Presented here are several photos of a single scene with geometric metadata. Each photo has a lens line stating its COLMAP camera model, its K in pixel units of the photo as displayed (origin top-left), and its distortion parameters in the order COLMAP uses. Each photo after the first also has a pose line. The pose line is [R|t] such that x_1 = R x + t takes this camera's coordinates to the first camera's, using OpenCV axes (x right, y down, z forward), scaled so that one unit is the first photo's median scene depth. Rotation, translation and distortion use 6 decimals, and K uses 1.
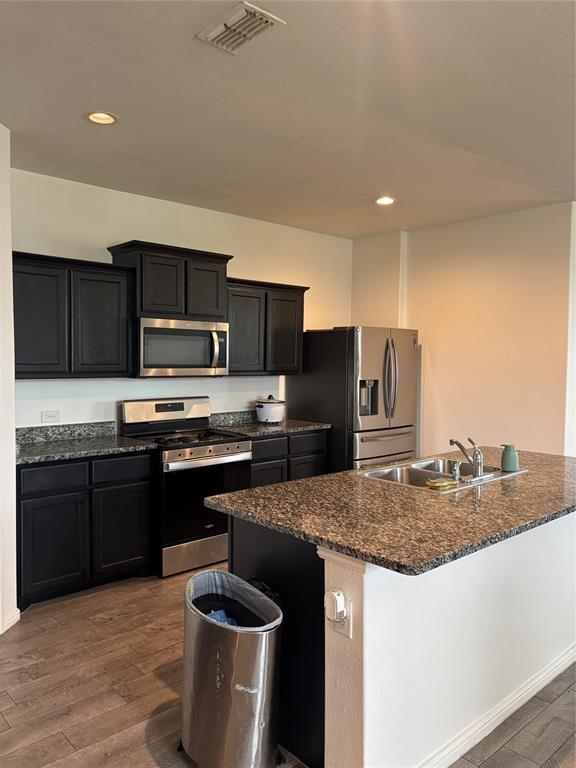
lens RADIAL K [[577.3, 0, 294.5], [0, 577.3, 380.0], [0, 0, 1]] dist [0.051738, -0.062962]
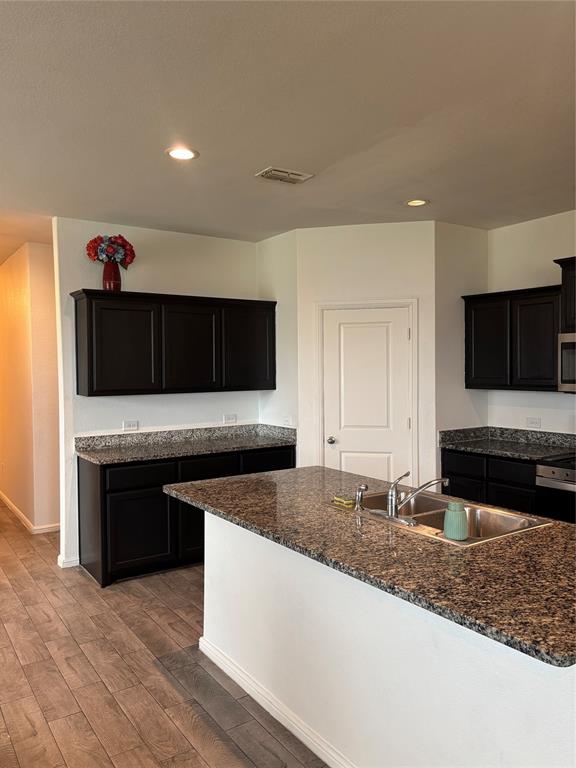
lens RADIAL K [[587.7, 0, 286.5], [0, 587.7, 374.6], [0, 0, 1]] dist [0.041106, -0.045910]
pose [[-0.145645, 0.008680, -0.989299, 0.838783], [-0.033037, 0.999361, 0.013631, -0.034359], [0.988785, 0.034669, -0.145265, 0.680757]]
